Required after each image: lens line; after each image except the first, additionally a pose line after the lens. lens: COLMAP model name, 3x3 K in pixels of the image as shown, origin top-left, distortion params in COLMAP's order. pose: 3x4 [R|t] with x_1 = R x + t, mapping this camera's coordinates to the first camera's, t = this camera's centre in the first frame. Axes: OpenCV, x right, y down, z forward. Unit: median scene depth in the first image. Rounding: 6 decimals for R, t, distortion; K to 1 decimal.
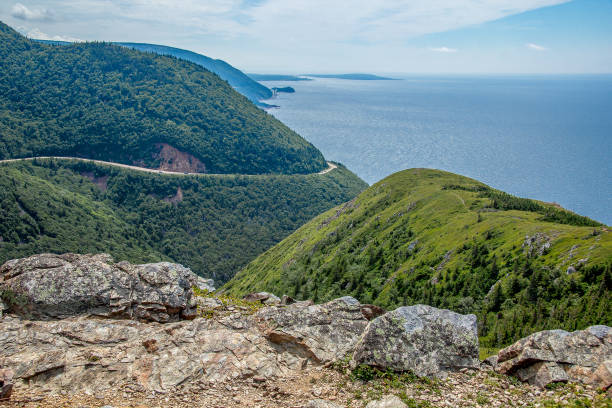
lens RADIAL K [[706.2, 0, 304.5], [0, 706.2, 219.5], [0, 0, 1]] dist [0.013397, 0.037252]
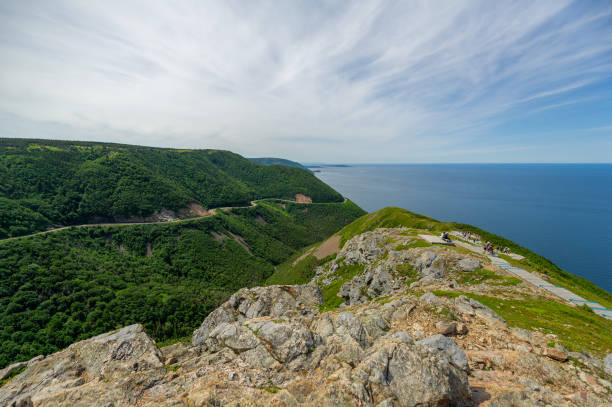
lens RADIAL K [[243.7, 0, 306.0], [0, 243.7, 203.5], [0, 0, 1]] dist [-0.000200, 0.000020]
pose [[0.998556, -0.008986, -0.052964, -0.198679], [0.006809, 0.999130, -0.041137, -0.024878], [0.053288, 0.040717, 0.997749, -0.365215]]
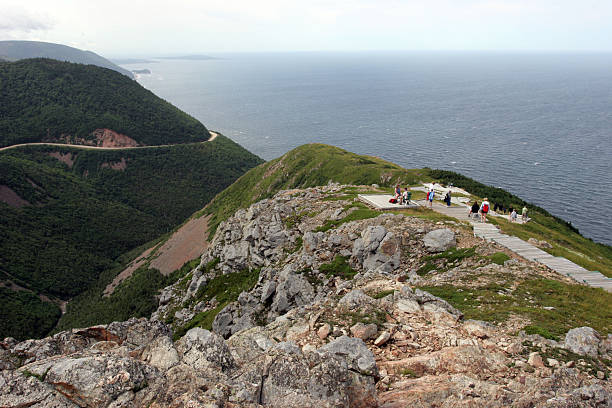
lens RADIAL K [[545.7, 0, 306.0], [0, 545.7, 204.0], [0, 0, 1]] dist [-0.057219, -0.002908]
pose [[0.960268, -0.101958, 0.259786, -0.198239], [0.082493, 0.992978, 0.084787, -0.024801], [-0.266607, -0.059988, 0.961937, -0.368404]]
